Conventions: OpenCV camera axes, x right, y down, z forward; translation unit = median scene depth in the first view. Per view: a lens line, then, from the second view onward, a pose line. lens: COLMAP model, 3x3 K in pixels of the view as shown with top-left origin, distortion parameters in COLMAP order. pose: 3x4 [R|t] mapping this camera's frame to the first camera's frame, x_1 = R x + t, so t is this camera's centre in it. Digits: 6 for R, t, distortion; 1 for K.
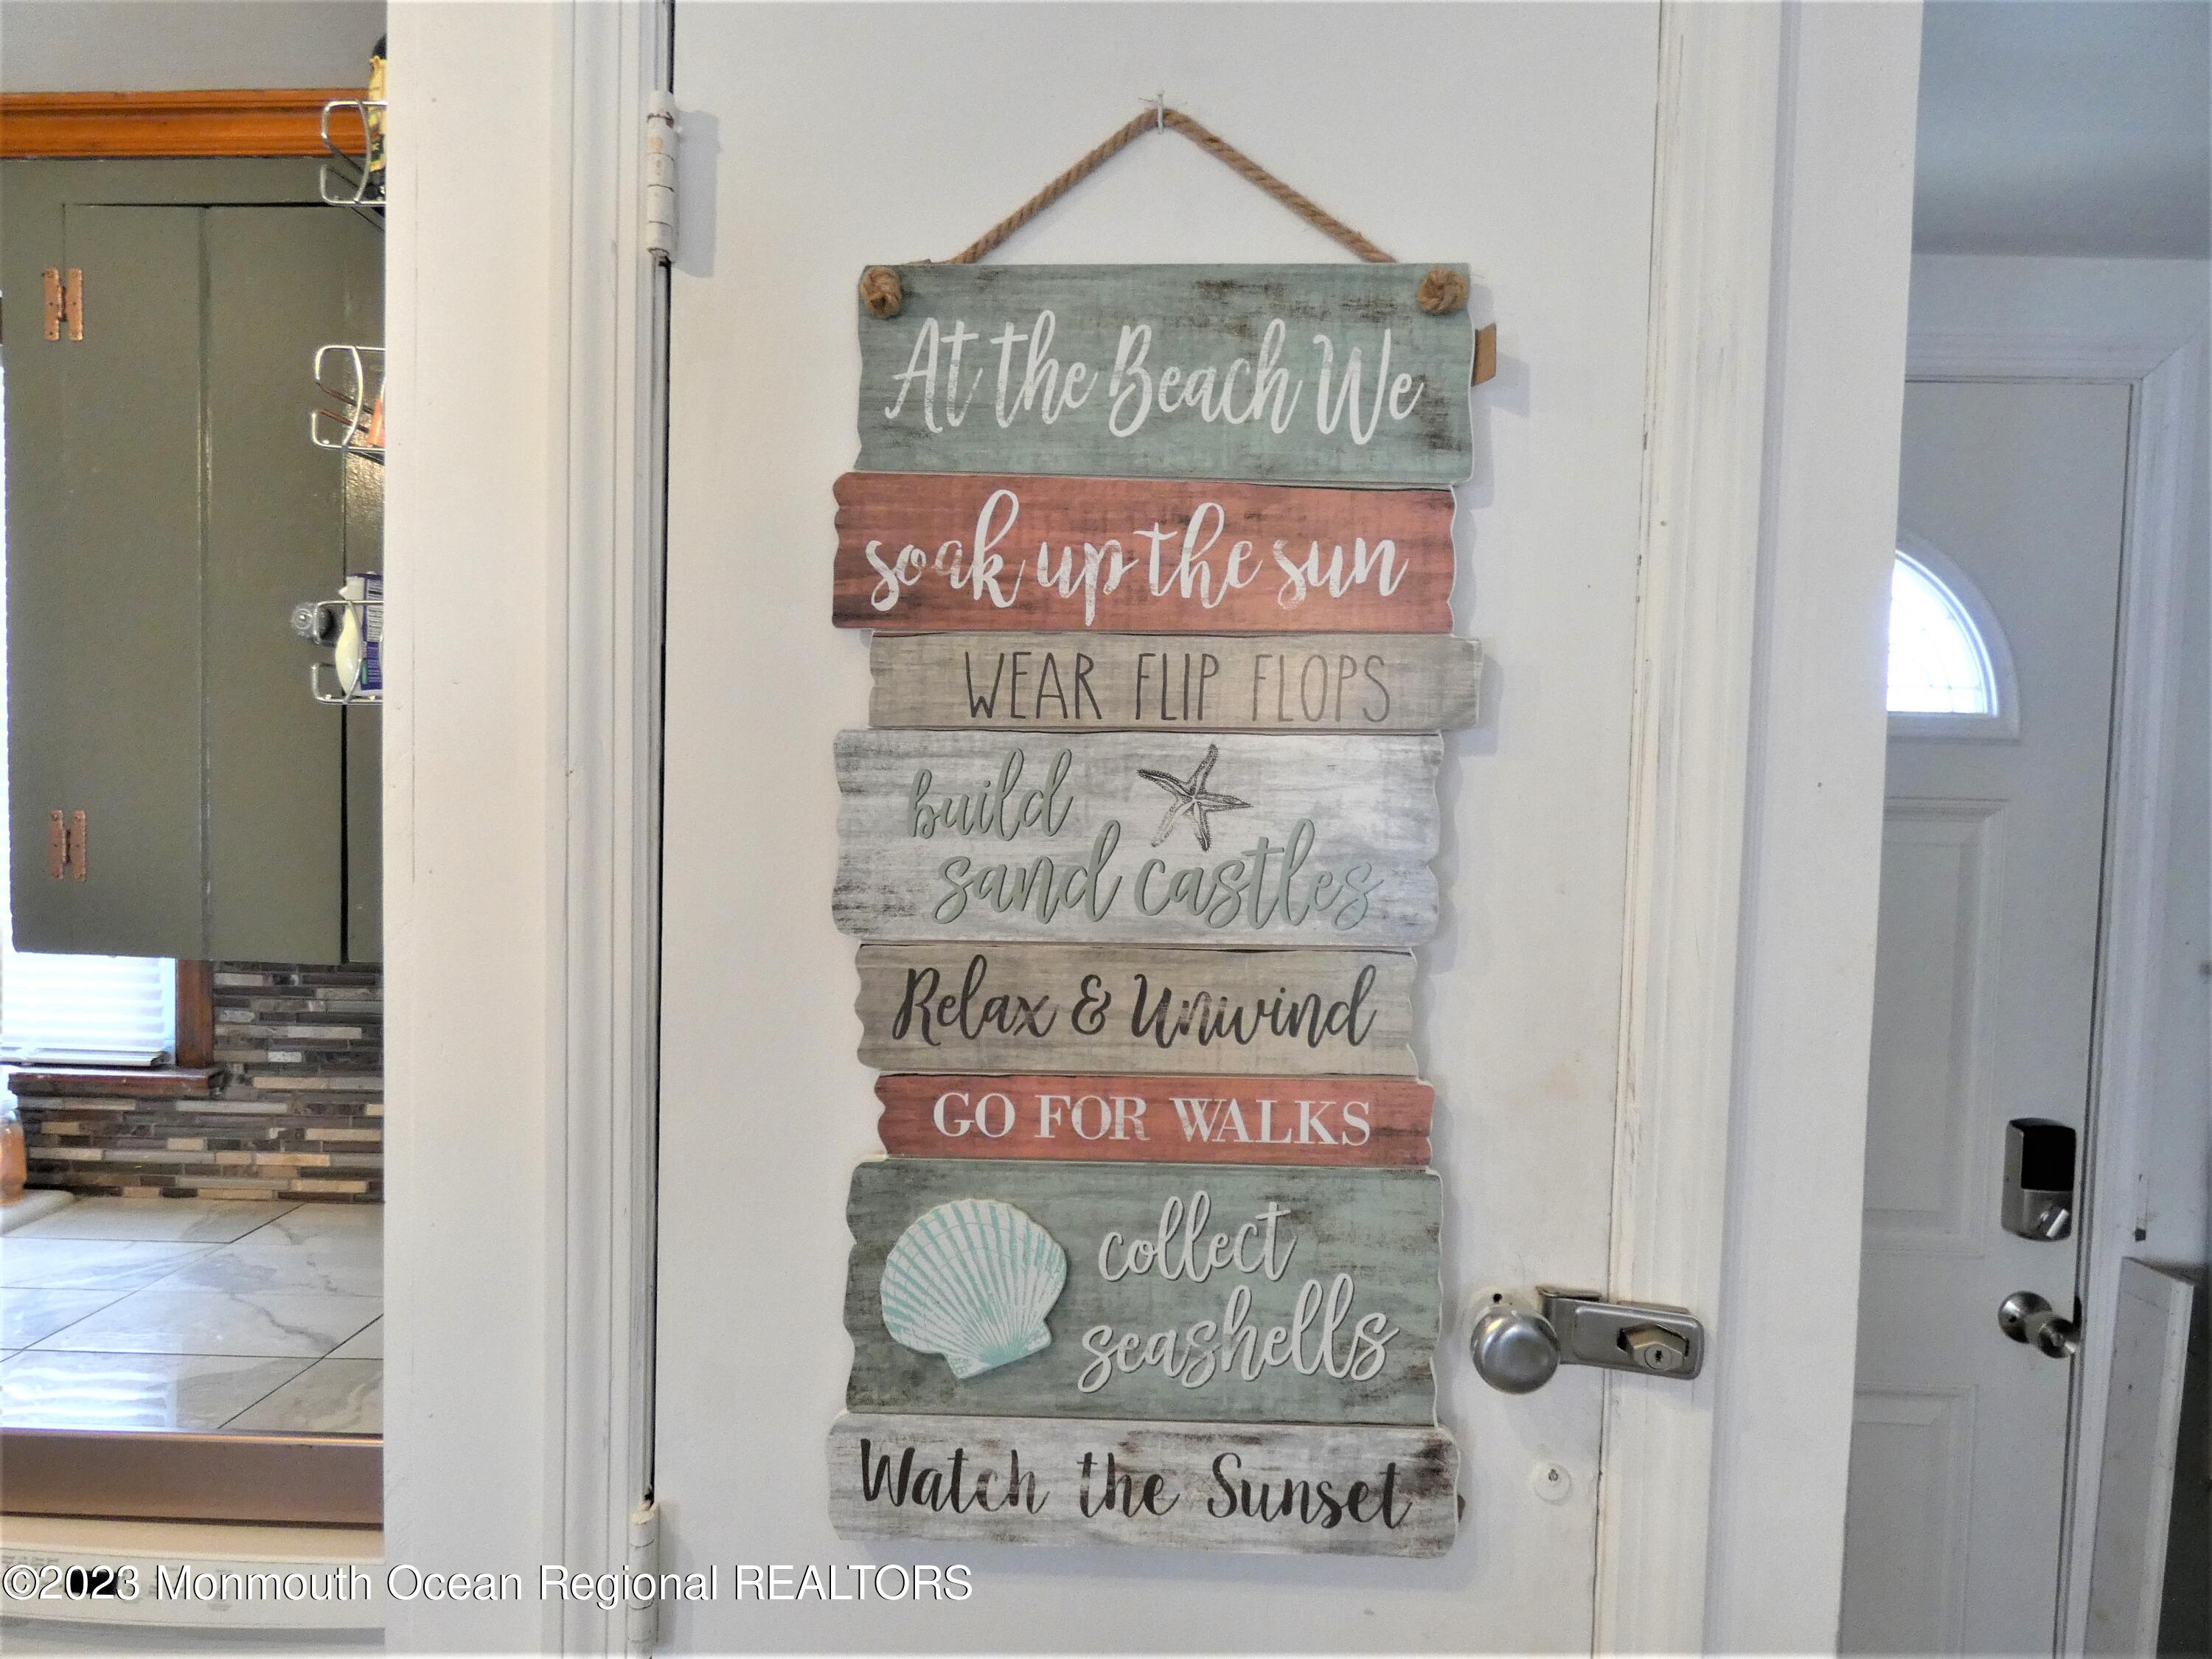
lens RADIAL K [[1327.1, 0, 1094.1], [0, 1327.1, 830.0], [0, 0, 1]] dist [-0.004756, 0.000150]
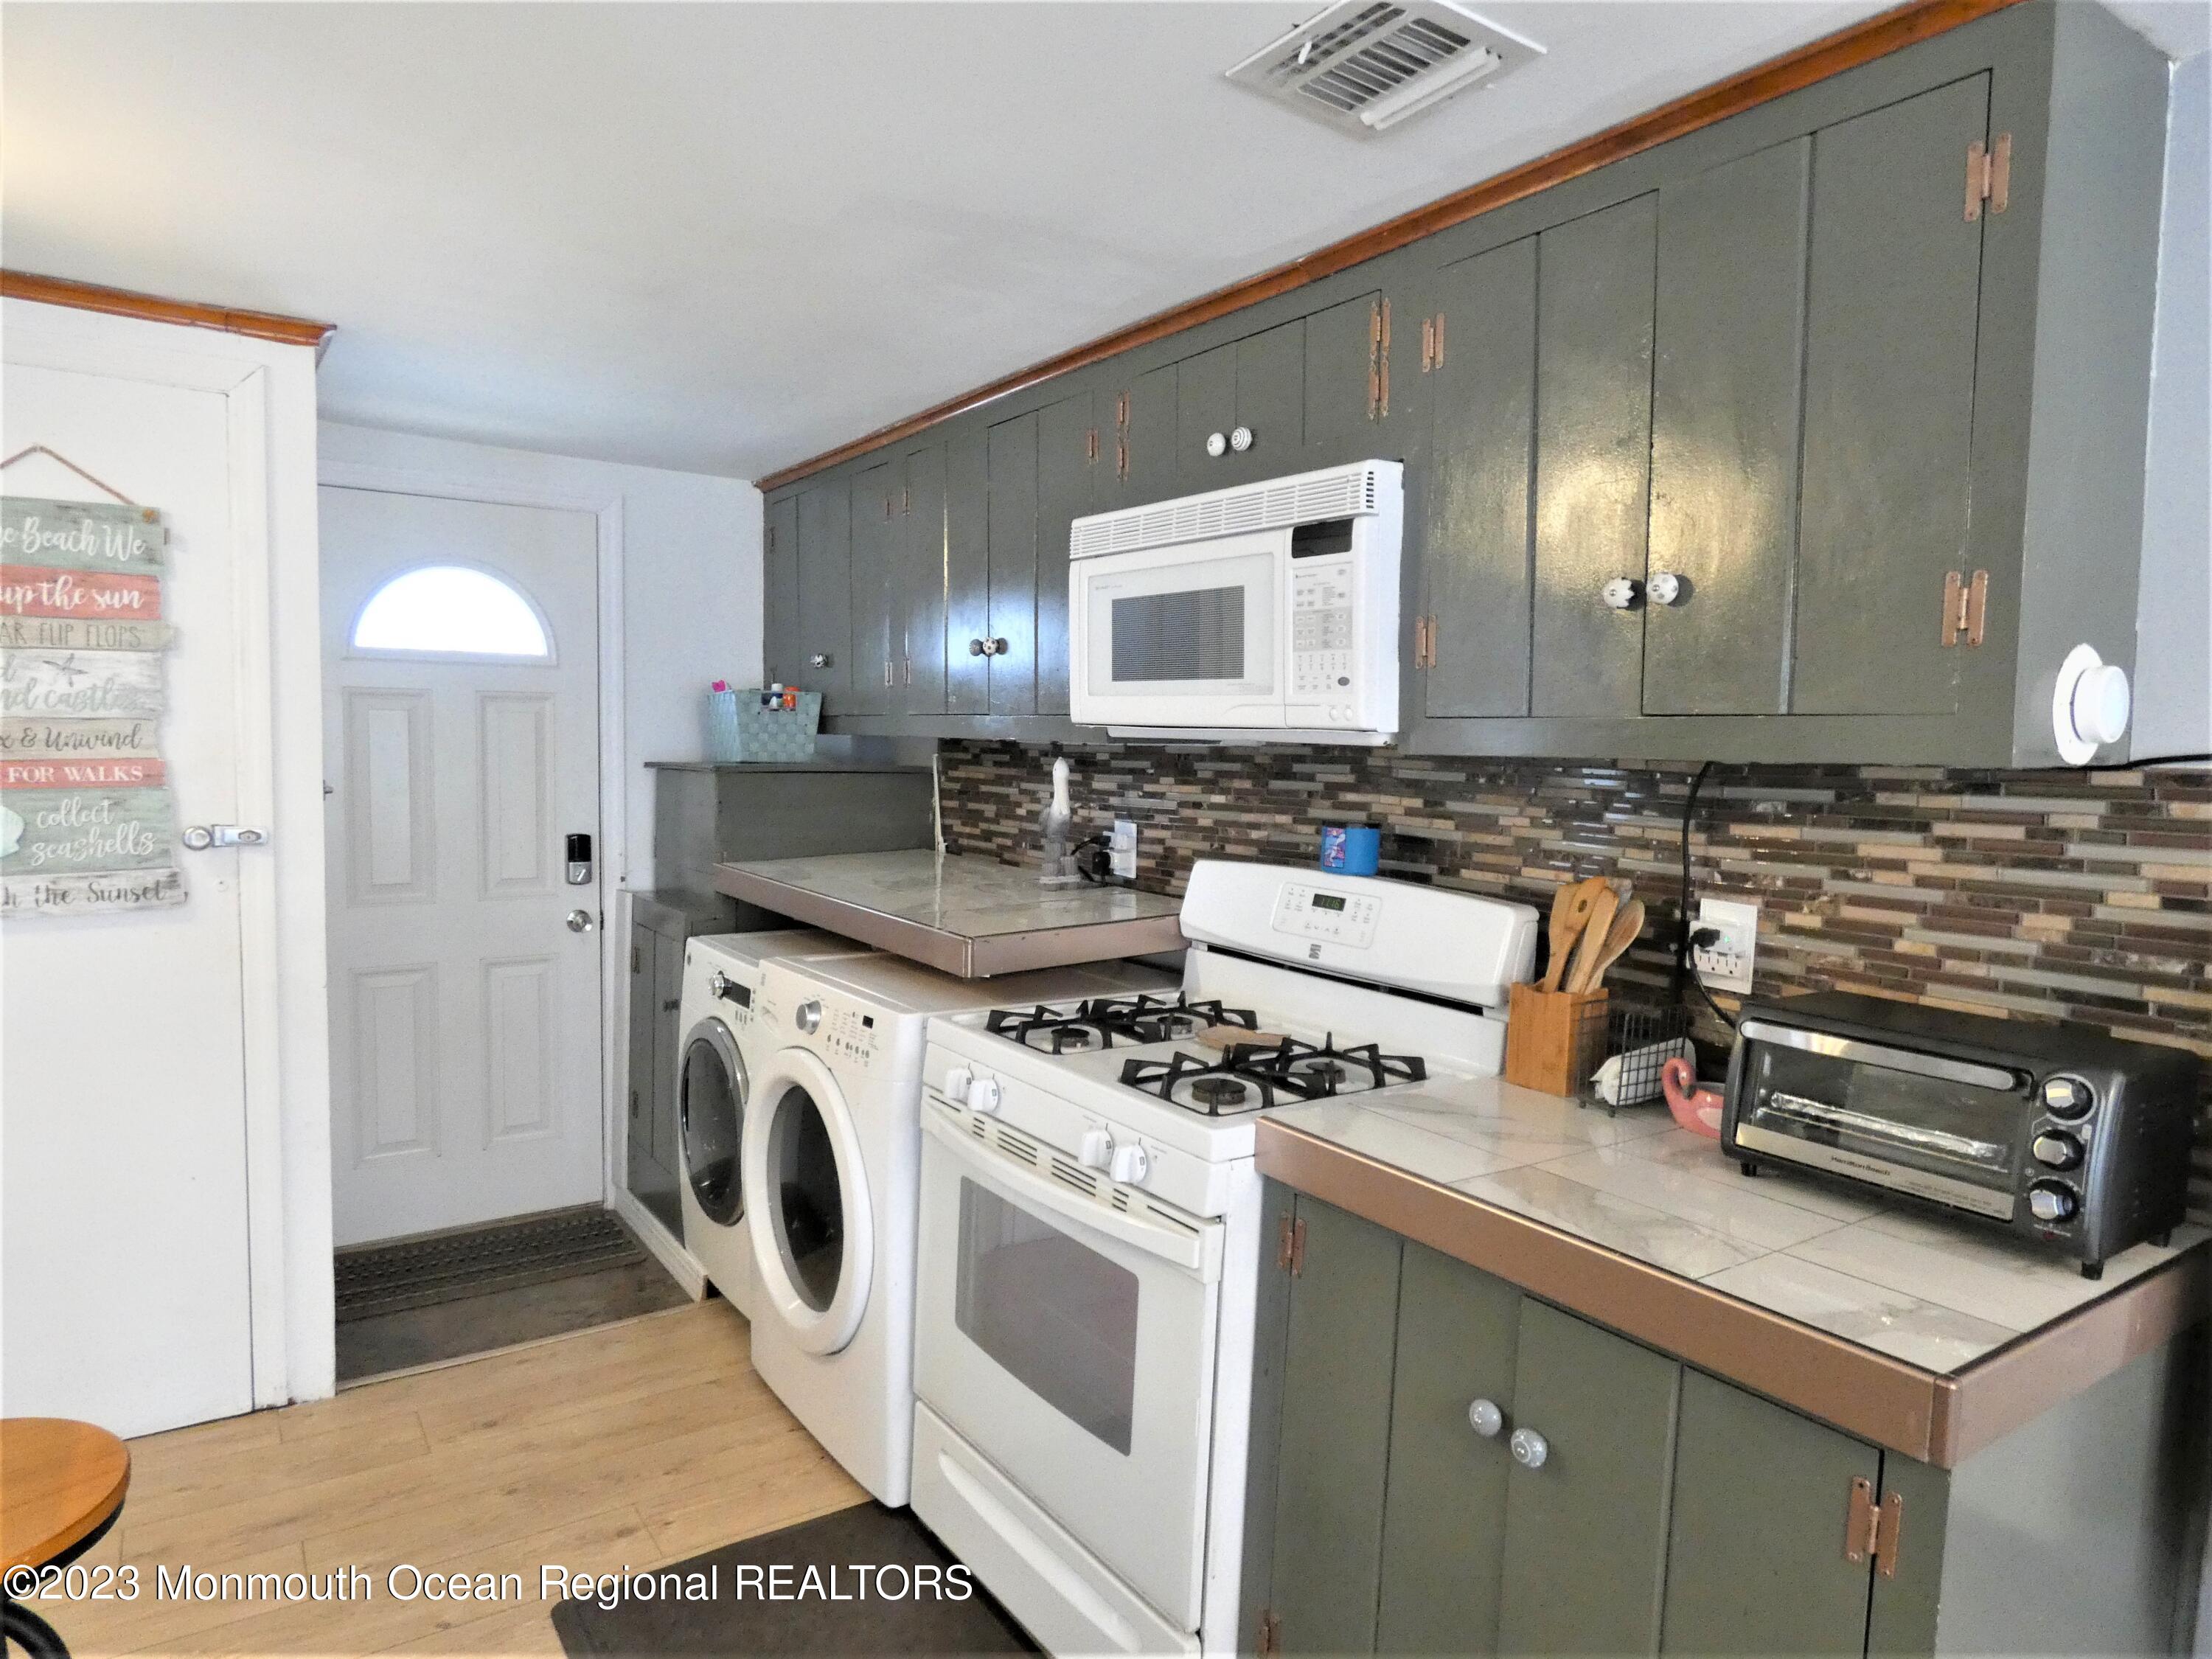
lens RADIAL K [[1327.1, 0, 1094.5], [0, 1327.1, 823.7], [0, 0, 1]] dist [-0.004756, 0.000150]
pose [[0.803007, -0.051147, 0.593771, 0.150289], [0.028894, 0.998480, 0.046932, 0.258438], [-0.595269, -0.020530, 0.803264, -2.929687]]
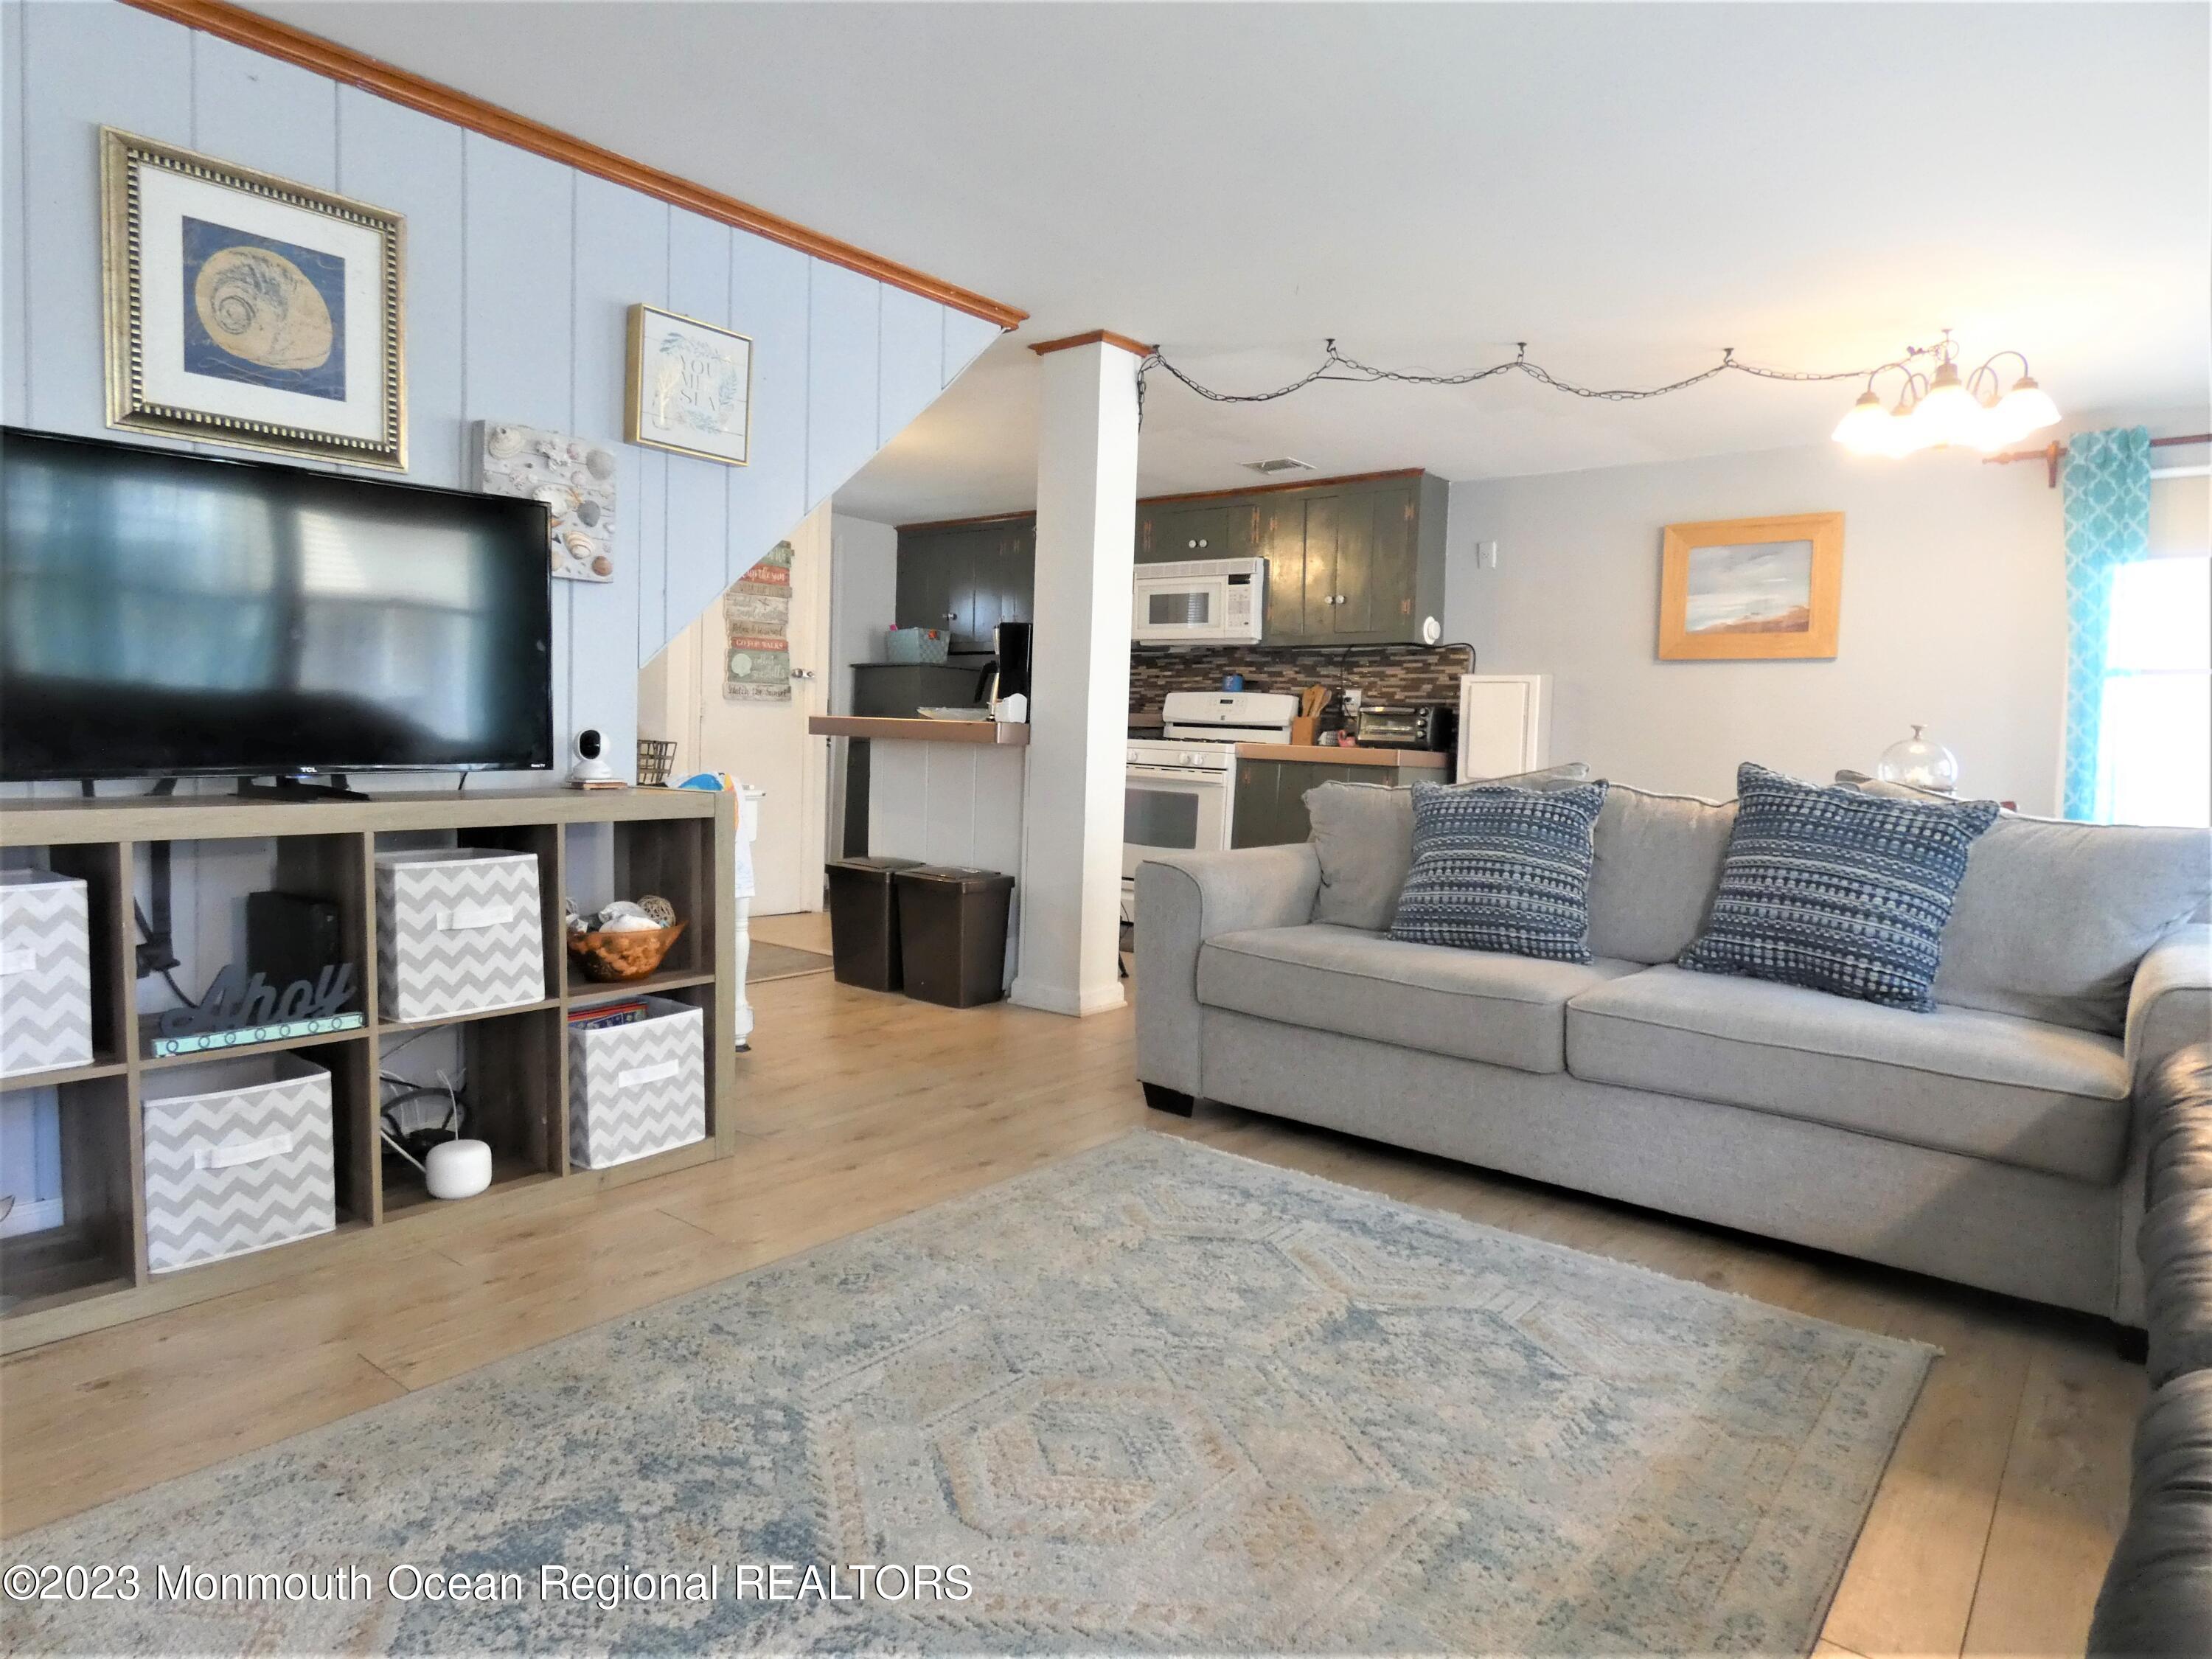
lens RADIAL K [[1327.1, 0, 1089.4], [0, 1327.1, 828.2], [0, 0, 1]] dist [-0.004756, 0.000150]
pose [[0.601556, -0.057695, 0.796745, -5.172371], [0.017181, 0.998092, 0.059304, 0.881703], [-0.798646, -0.021986, 0.601399, -5.386793]]
